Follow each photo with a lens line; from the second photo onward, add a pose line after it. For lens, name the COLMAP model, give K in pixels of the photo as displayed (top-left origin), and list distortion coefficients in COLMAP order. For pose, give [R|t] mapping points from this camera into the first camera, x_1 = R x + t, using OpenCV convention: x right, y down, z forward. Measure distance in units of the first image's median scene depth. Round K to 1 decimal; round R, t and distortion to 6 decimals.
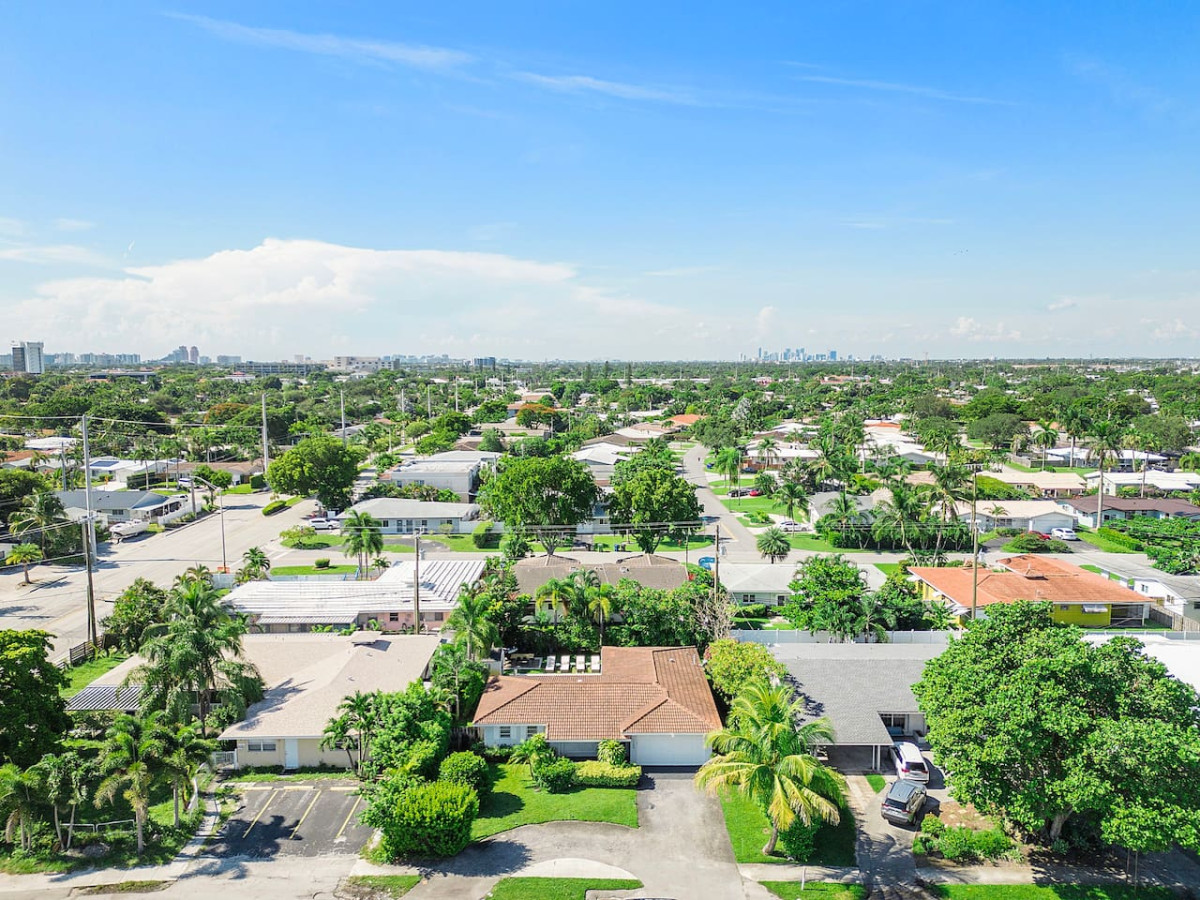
lens RADIAL K [[849.4, 0, 600.0], [0, 849.4, 450.0], [0, 0, 1]] dist [0.089479, -0.092405]
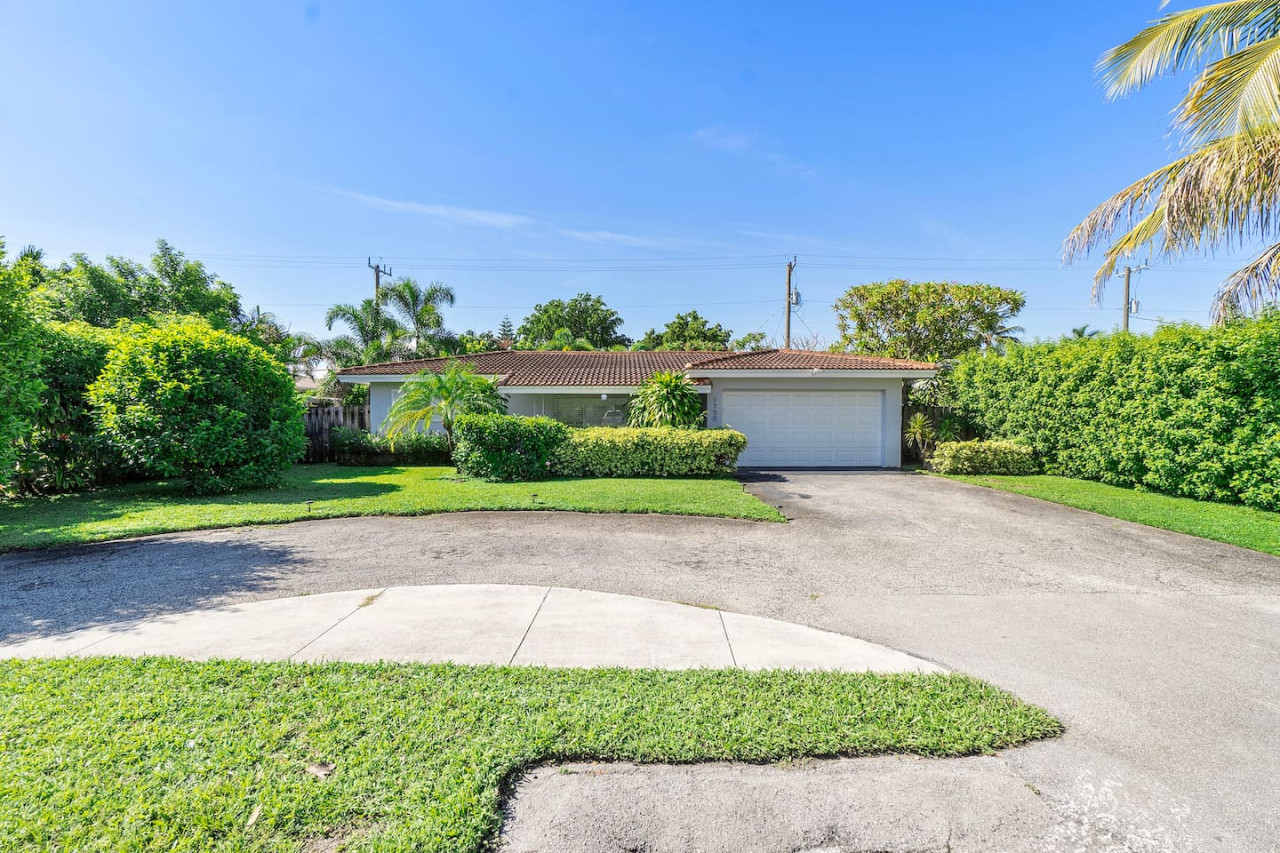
lens RADIAL K [[556.7, 0, 636.1], [0, 556.7, 429.6], [0, 0, 1]] dist [-0.003451, 0.000623]
pose [[0.999850, 0.002517, 0.017142, -0.003669], [-0.001093, 0.996587, -0.082537, 0.386928], [-0.017291, 0.082506, 0.996441, 0.757842]]
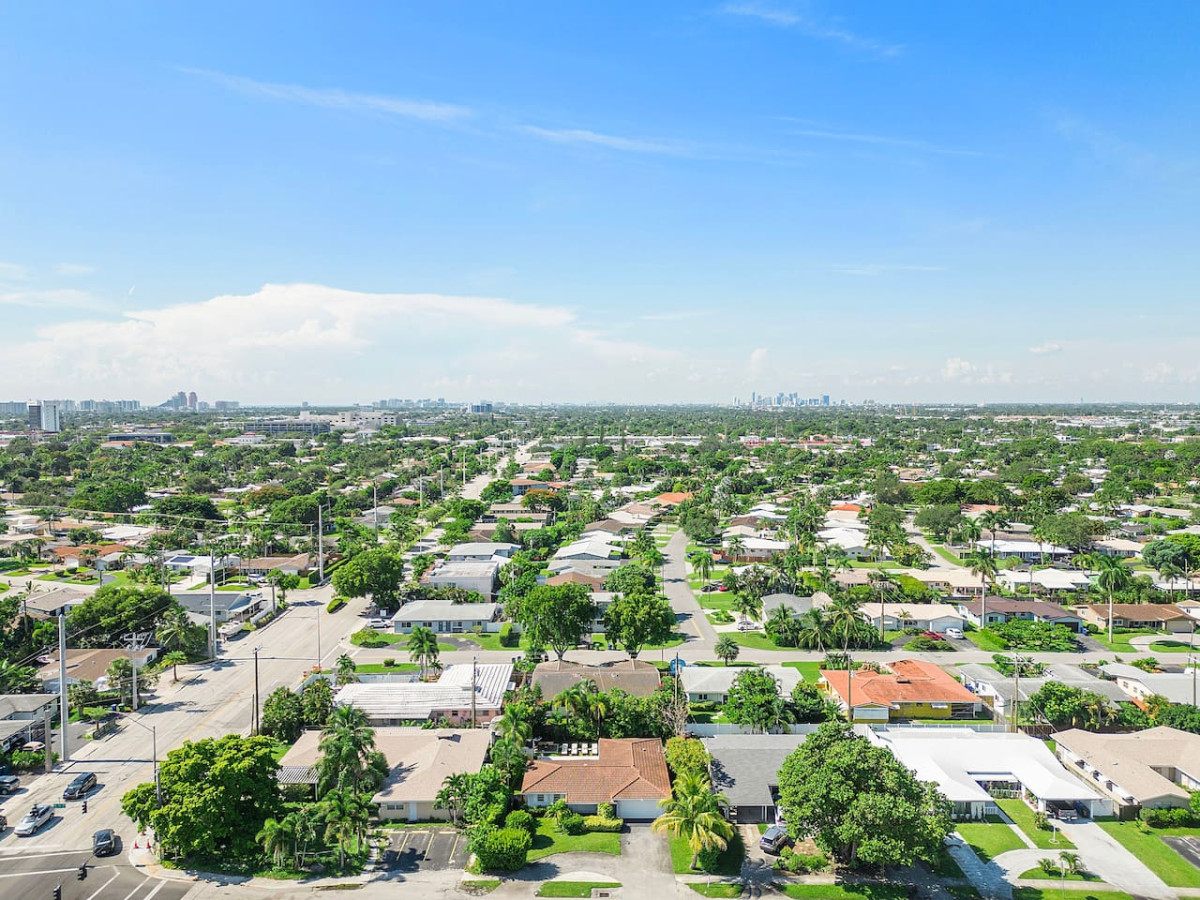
lens RADIAL K [[850.2, 0, 604.1], [0, 850.2, 449.2], [0, 0, 1]] dist [0.081136, -0.085162]
pose [[0.999937, 0.003379, 0.010733, -0.009385], [-0.002827, 0.998692, -0.051044, -0.269842], [-0.010891, 0.051011, 0.998639, -0.721673]]
